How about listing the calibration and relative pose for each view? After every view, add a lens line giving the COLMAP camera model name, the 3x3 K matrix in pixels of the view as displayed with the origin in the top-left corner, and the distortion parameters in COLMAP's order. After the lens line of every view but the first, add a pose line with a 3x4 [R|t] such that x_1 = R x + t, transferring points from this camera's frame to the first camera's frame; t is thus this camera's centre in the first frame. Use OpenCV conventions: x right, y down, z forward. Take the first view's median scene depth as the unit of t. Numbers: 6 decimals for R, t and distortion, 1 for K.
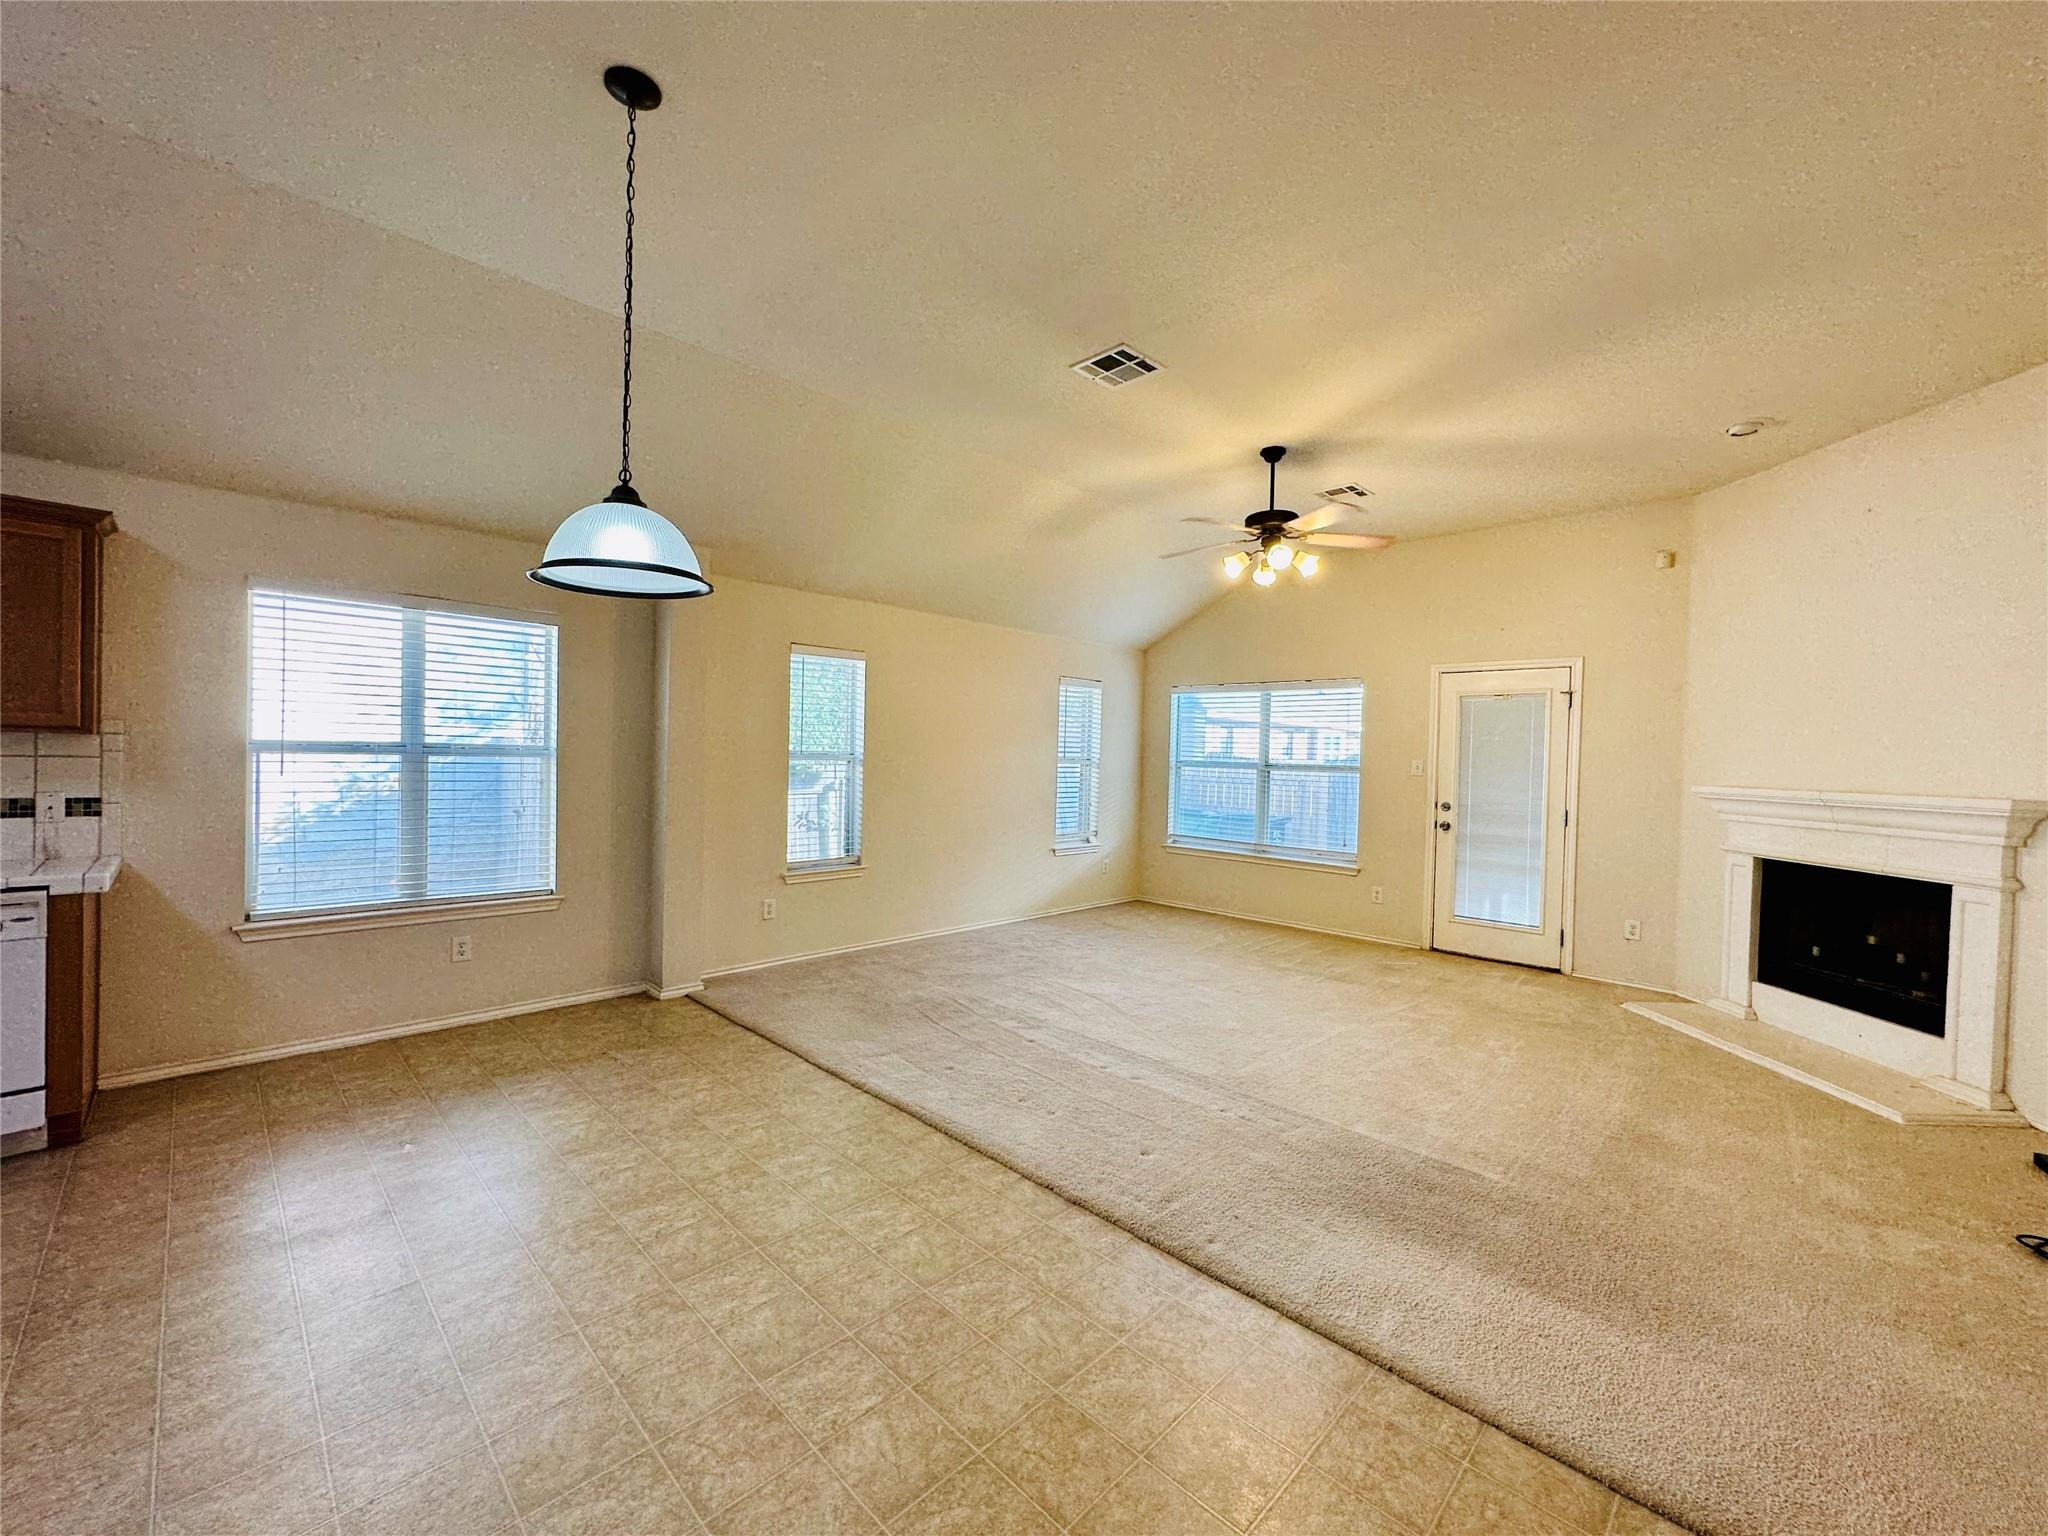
lens RADIAL K [[821.3, 0, 1027.2], [0, 821.3, 763.1], [0, 0, 1]] dist [-0.002250, 0.000808]
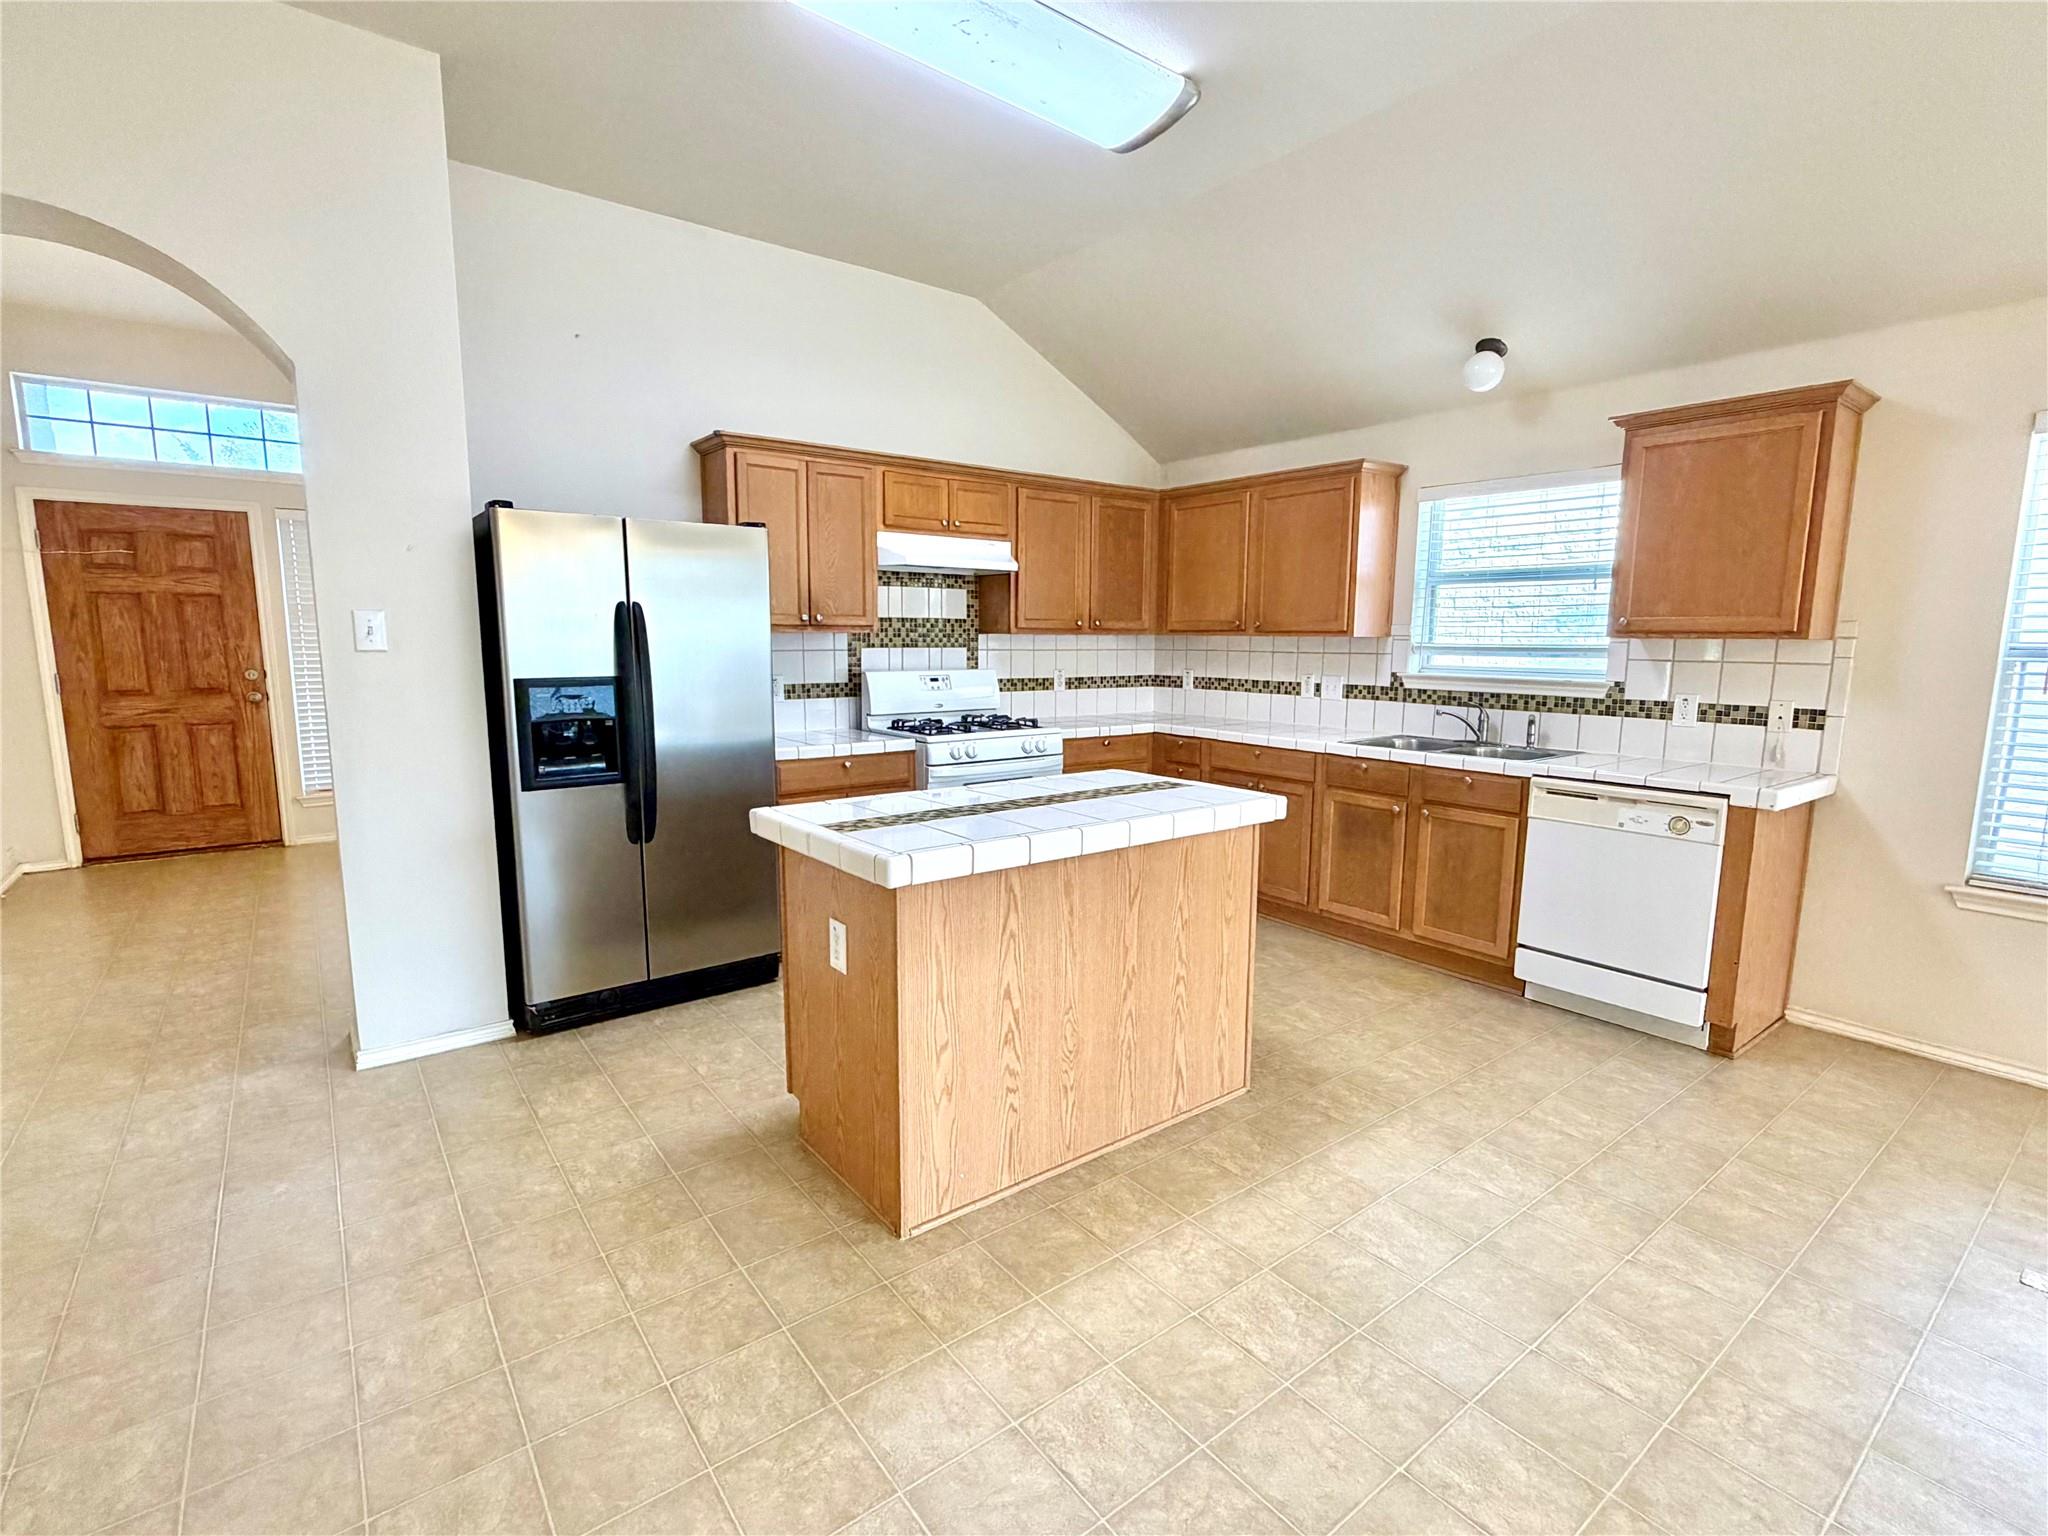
lens RADIAL K [[952.8, 0, 1022.1], [0, 952.8, 769.0], [0, 0, 1]] dist [0.002865, -0.002477]
pose [[-0.140455, 0.110874, -0.983859, 0.036373], [-0.021994, 0.993115, 0.115057, 0.005008], [0.989843, 0.037799, -0.137050, 0.251235]]
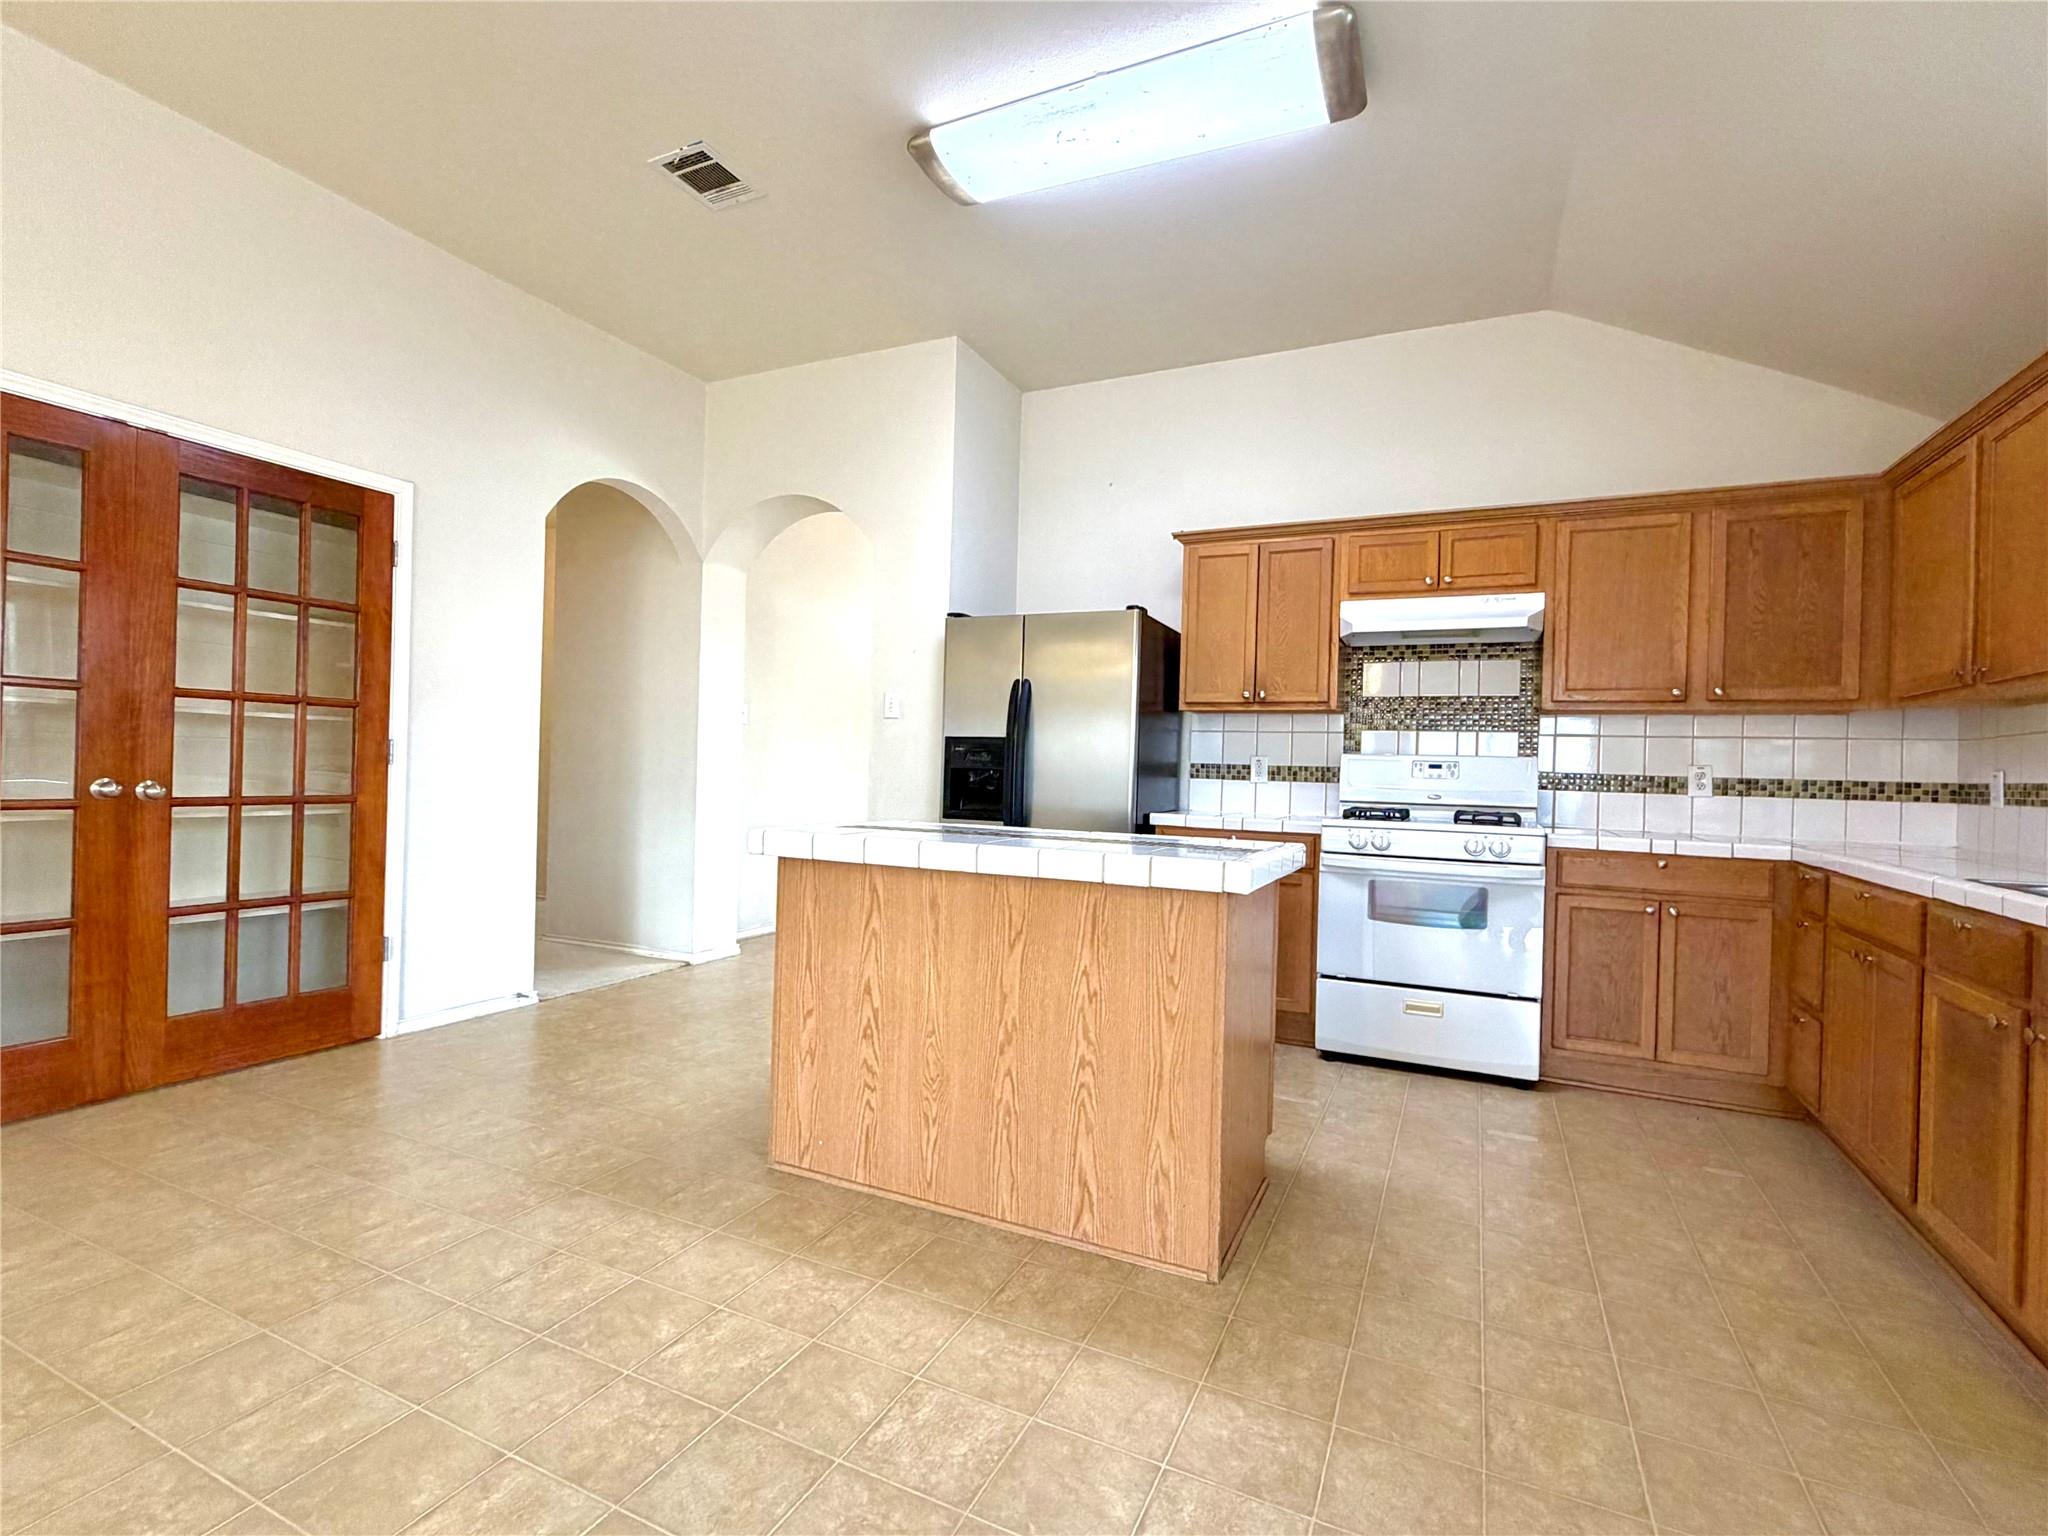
lens RADIAL K [[952.8, 0, 1023.6], [0, 952.8, 768.8], [0, 0, 1]] dist [0.002865, -0.002477]
pose [[-0.942762, -0.051579, -0.329452, -0.474279], [-0.056495, 0.998389, 0.005357, 0.064240], [0.328645, 0.023663, -0.944157, 0.871426]]
